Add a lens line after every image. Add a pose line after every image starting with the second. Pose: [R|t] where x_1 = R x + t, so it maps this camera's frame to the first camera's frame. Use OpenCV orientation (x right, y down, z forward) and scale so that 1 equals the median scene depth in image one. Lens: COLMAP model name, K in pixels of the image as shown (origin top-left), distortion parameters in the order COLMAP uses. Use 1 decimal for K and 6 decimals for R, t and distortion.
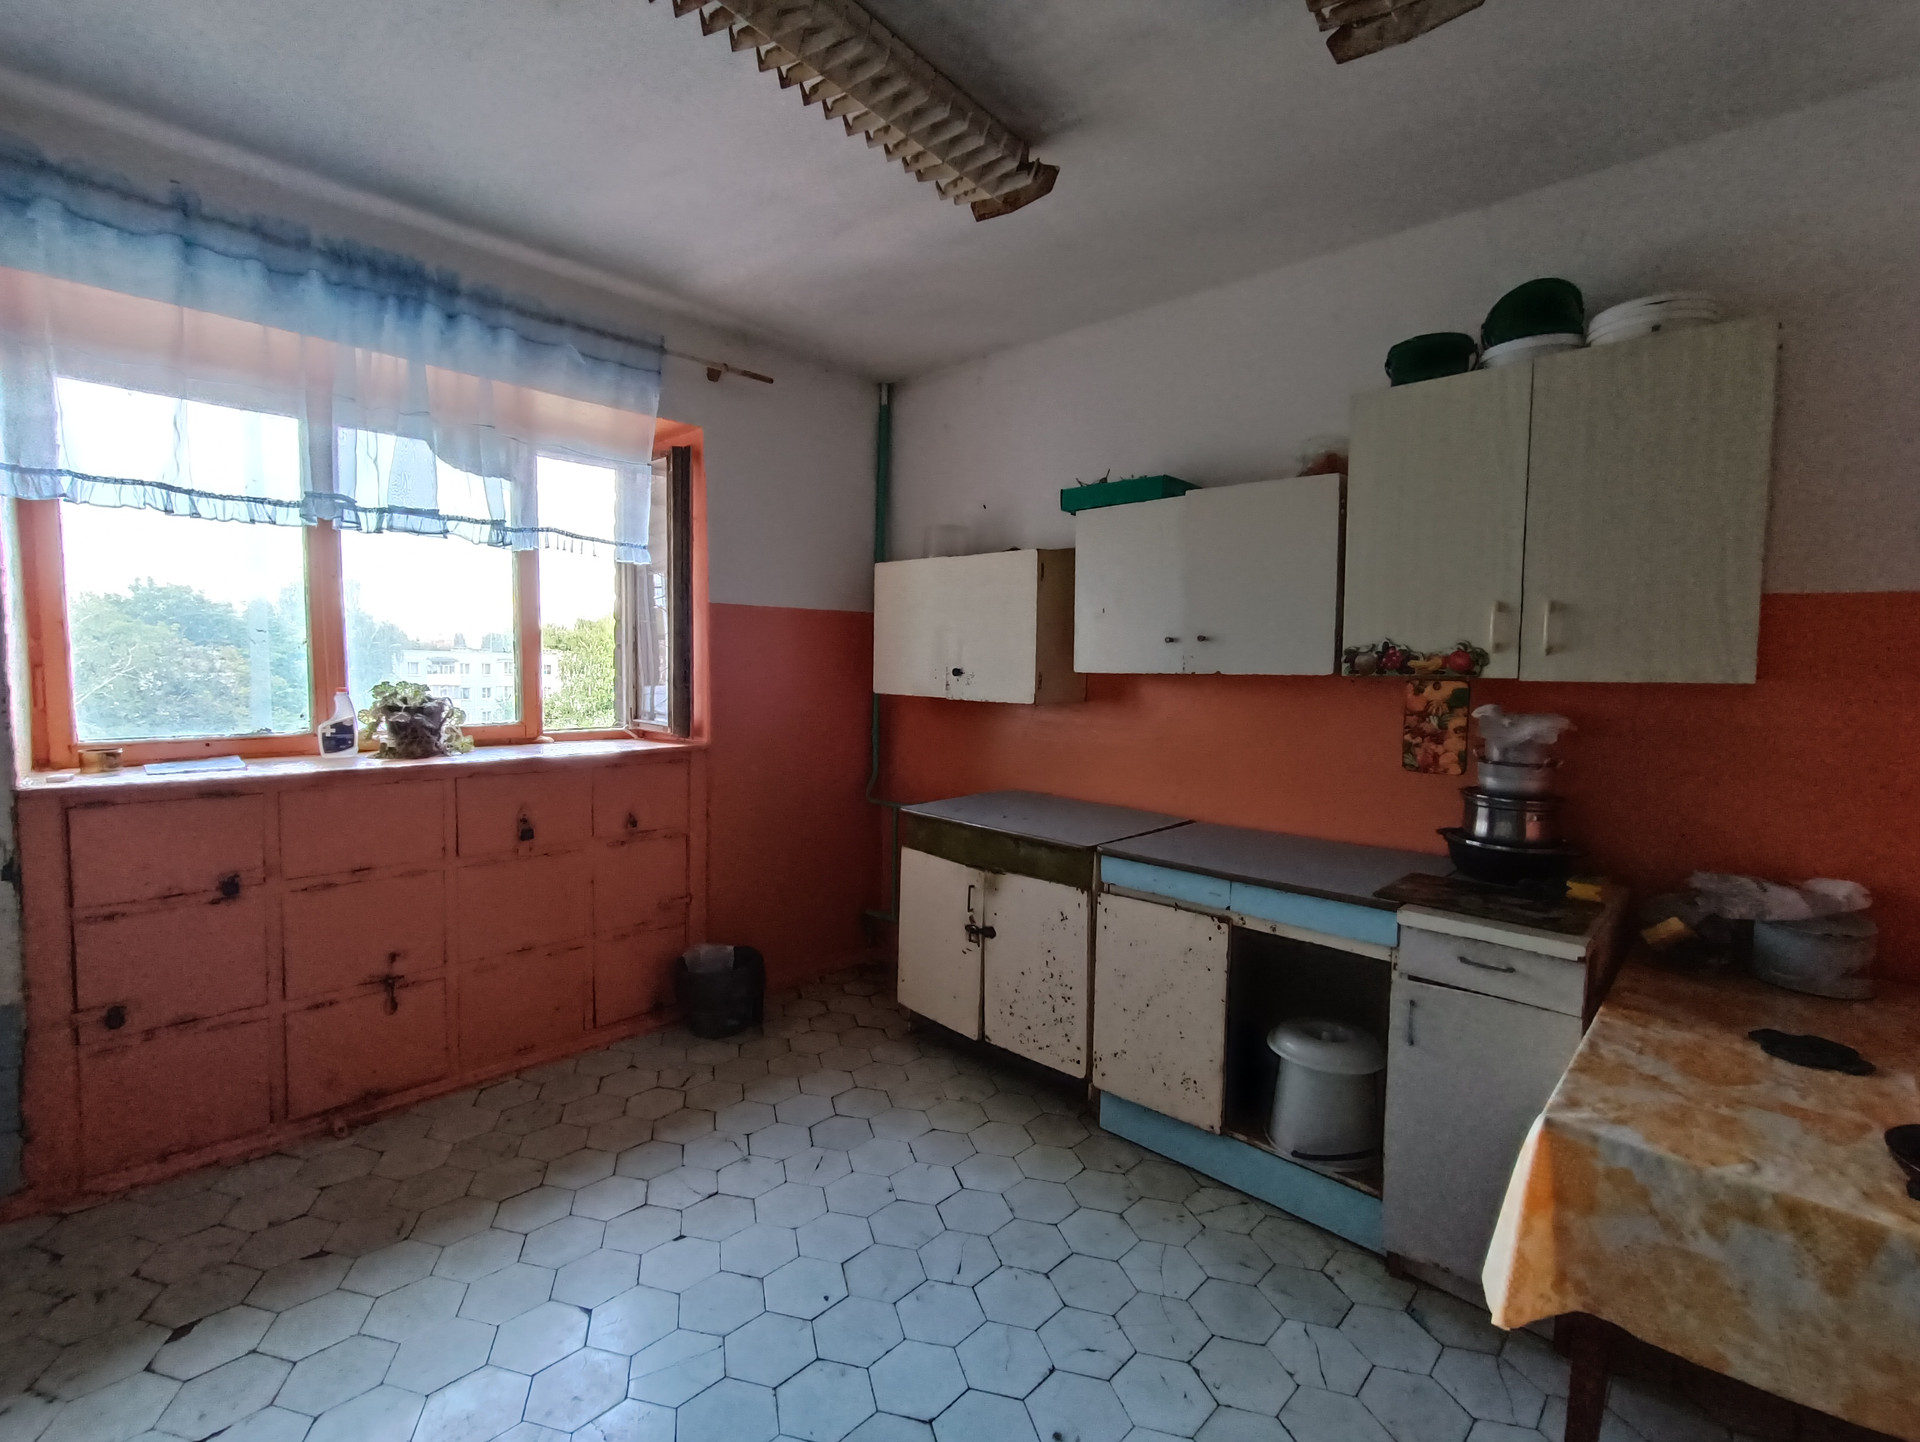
lens RADIAL K [[862.0, 0, 958.8], [0, 862.0, 723.9], [0, 0, 1]] dist [-0.034508, 0.015736]
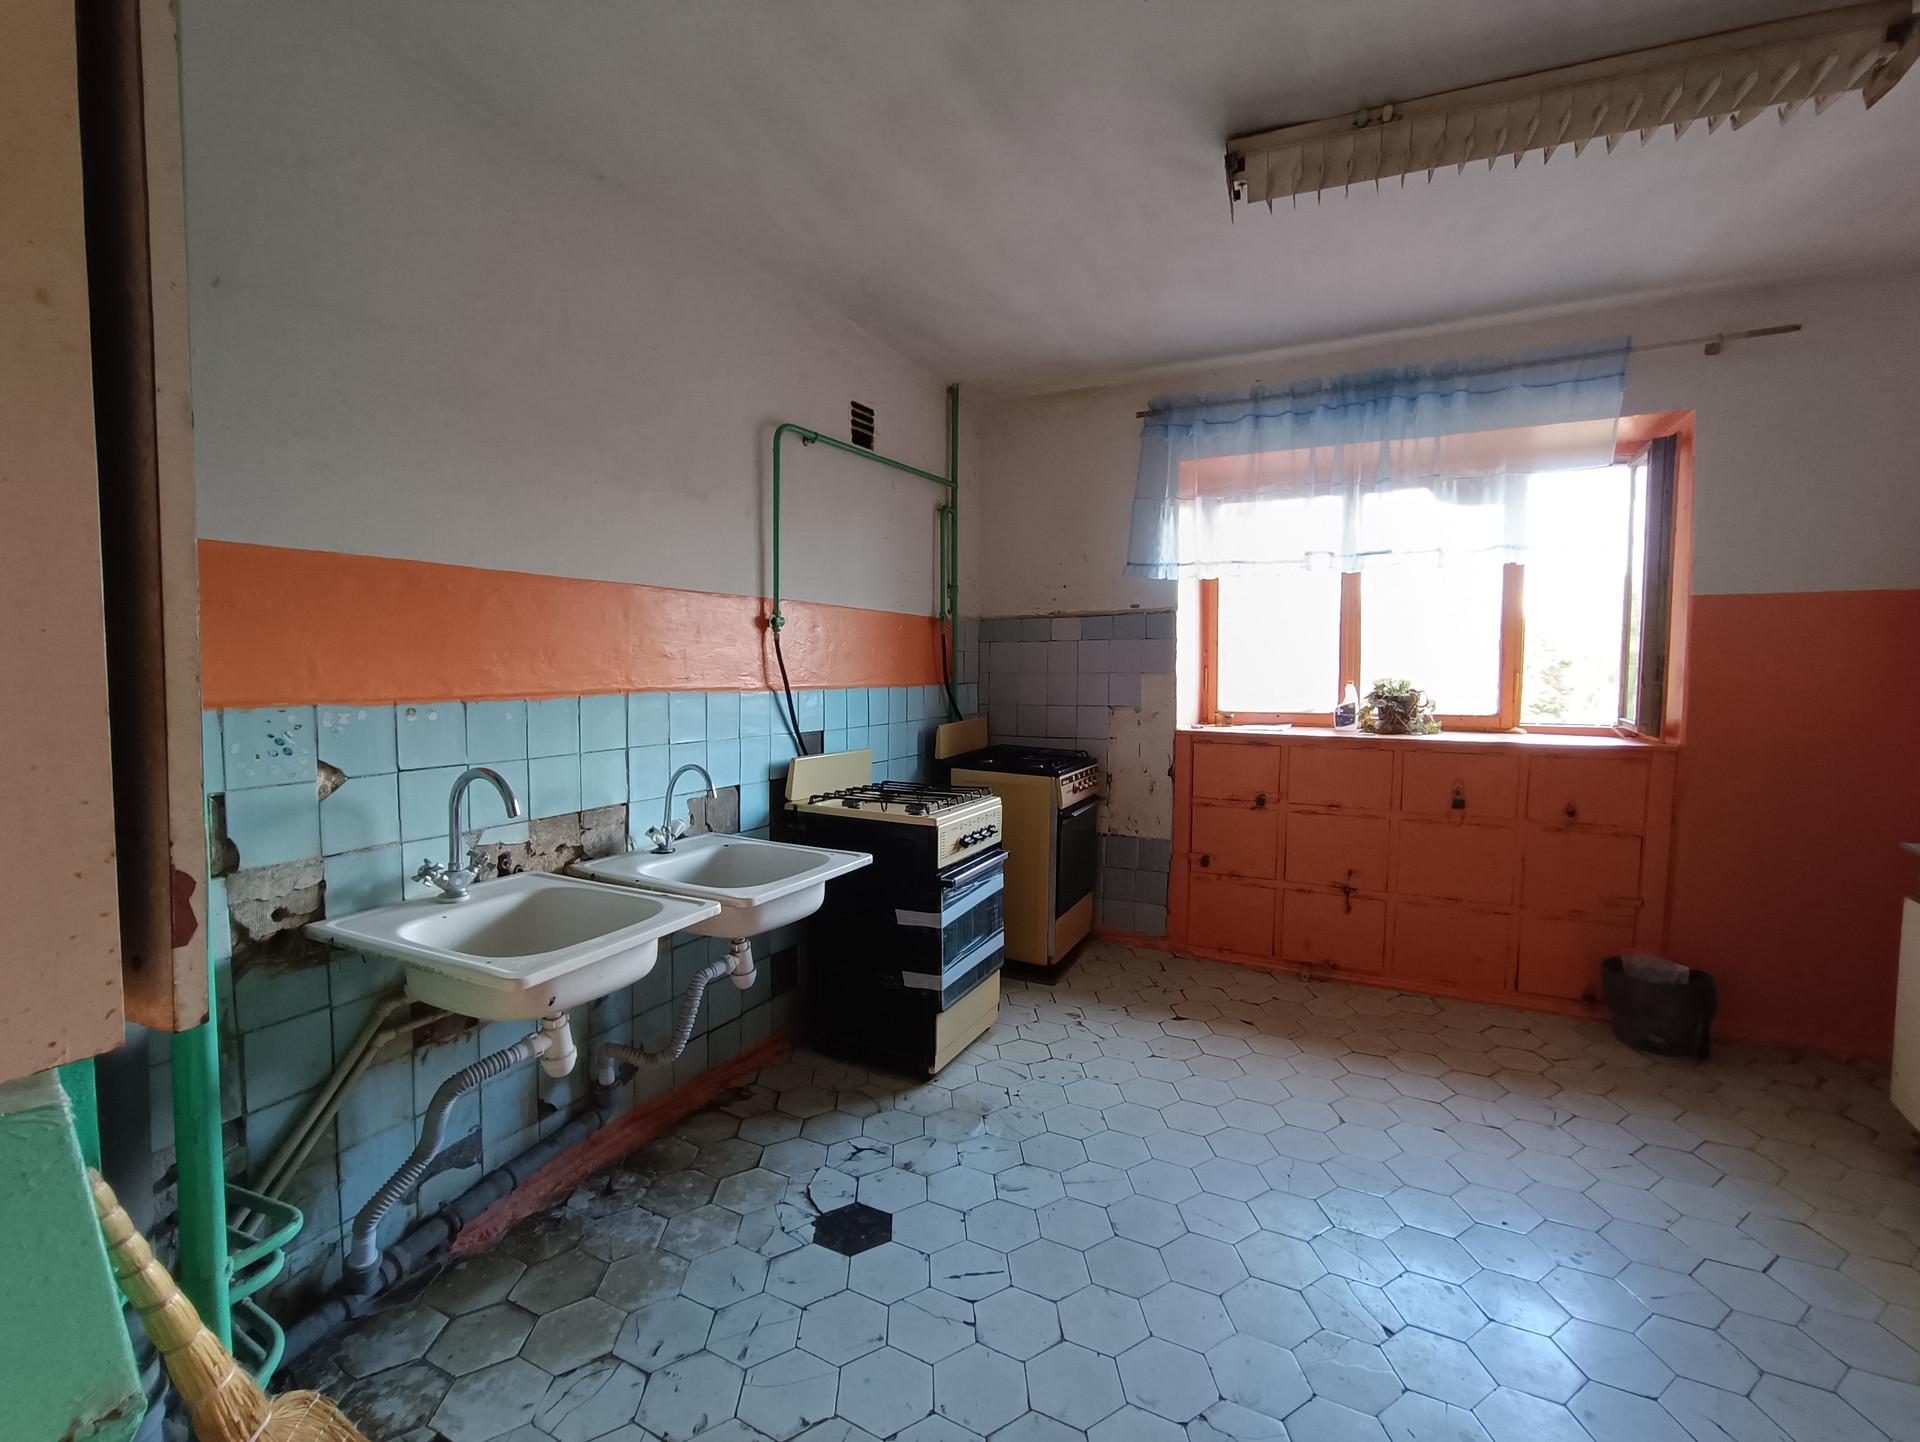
lens RADIAL K [[862.0, 0, 958.8], [0, 862.0, 723.9], [0, 0, 1]] dist [-0.034508, 0.015736]
pose [[0.272973, 0.052181, -0.960606, 0.474432], [-0.060816, 0.997467, 0.036901, 0.015986], [0.960097, 0.048347, 0.275455, -0.015960]]
